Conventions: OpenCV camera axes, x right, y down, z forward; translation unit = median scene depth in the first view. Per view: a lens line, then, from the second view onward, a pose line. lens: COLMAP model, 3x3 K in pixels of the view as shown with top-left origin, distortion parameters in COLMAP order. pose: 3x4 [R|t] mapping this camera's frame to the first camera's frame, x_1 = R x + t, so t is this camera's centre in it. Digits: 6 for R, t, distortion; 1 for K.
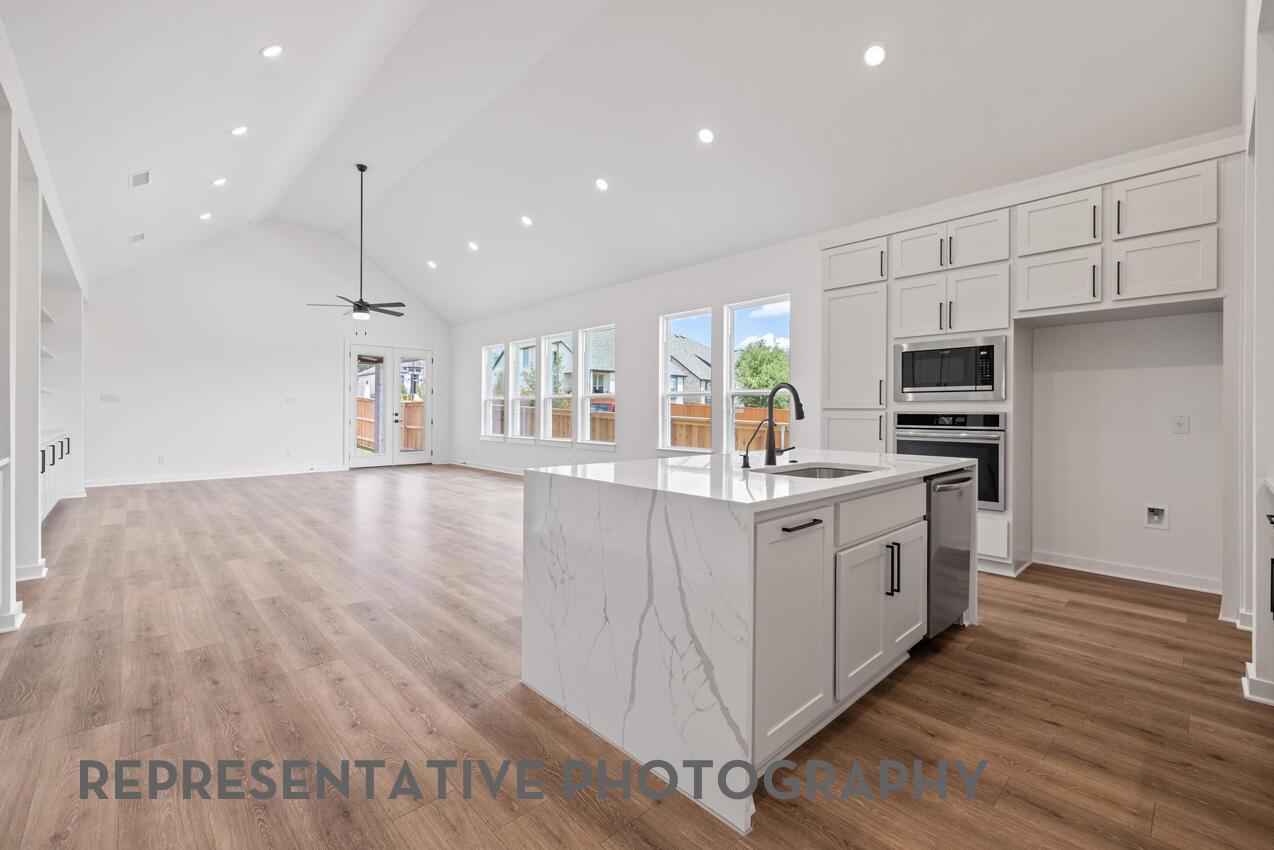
lens RADIAL K [[533.9, 0, 618.1], [0, 533.9, 404.8], [0, 0, 1]] dist [0.007209, -0.003033]
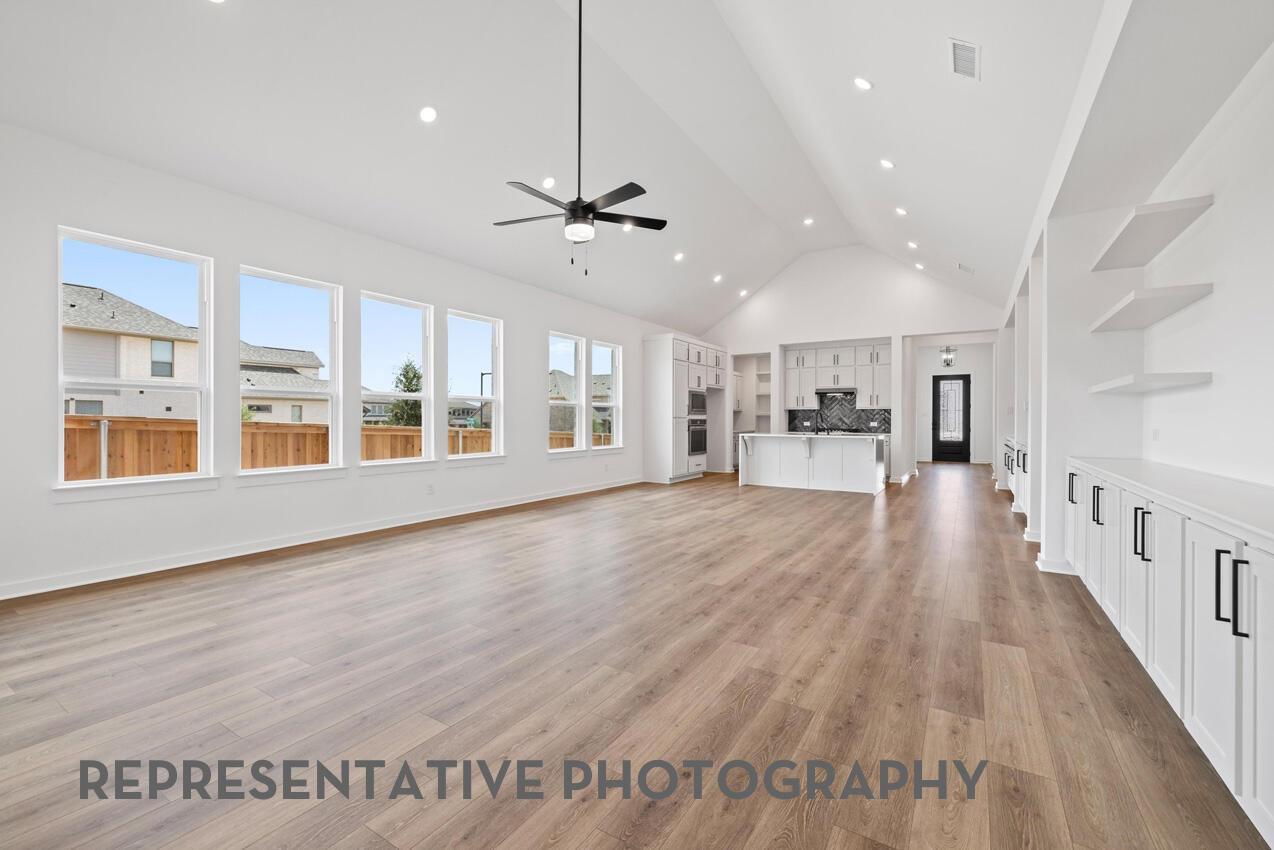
lens RADIAL K [[533.9, 0, 625.8], [0, 533.9, 425.9], [0, 0, 1]] dist [0.007209, -0.003033]
pose [[-0.262649, -0.014995, 0.964775, -1.763930], [-0.012969, 0.999844, 0.012009, 0.023163], [-0.964804, -0.009358, -0.262802, 1.994108]]
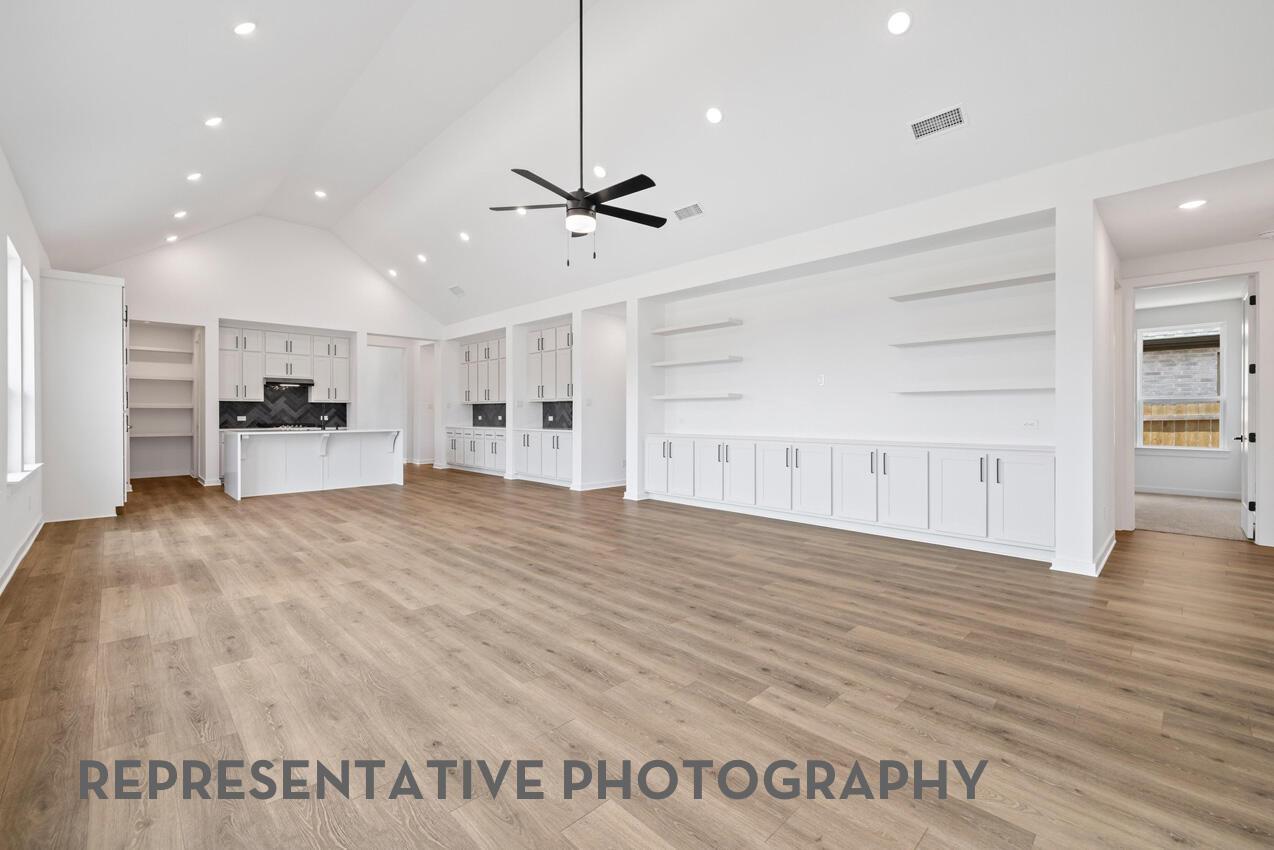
lens RADIAL K [[533.9, 0, 630.8], [0, 533.9, 422.5], [0, 0, 1]] dist [0.007209, -0.003033]
pose [[-0.999217, -0.004297, -0.039327, -0.904871], [-0.004545, 0.999970, 0.006200, 0.029886], [0.039299, 0.006374, -0.999207, 2.736837]]
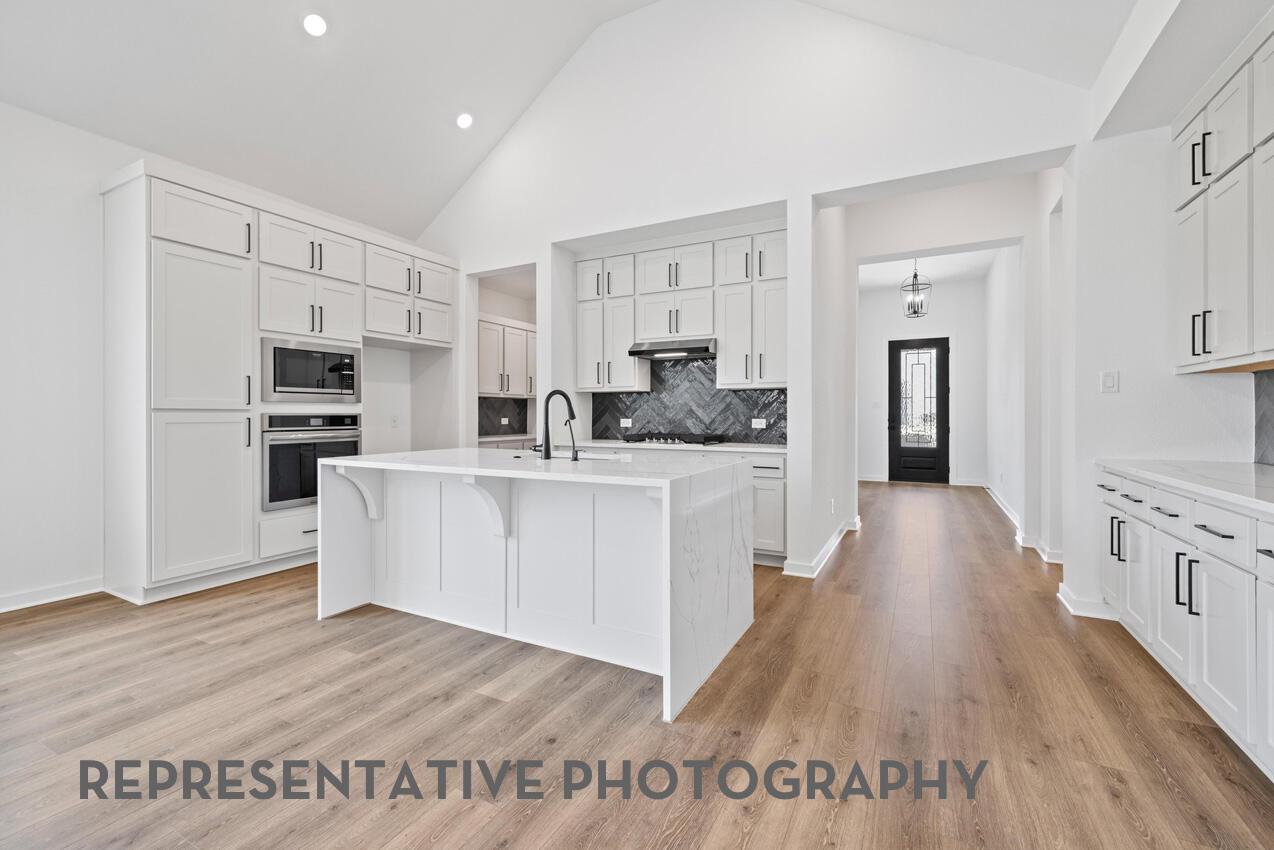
lens RADIAL K [[533.9, 0, 632.1], [0, 533.9, 420.5], [0, 0, 1]] dist [0.007209, -0.003033]
pose [[-0.323603, -0.015356, 0.946068, -0.545792], [-0.002669, 0.999879, 0.015316, 0.009888], [-0.946189, 0.002431, -0.323605, 0.752875]]
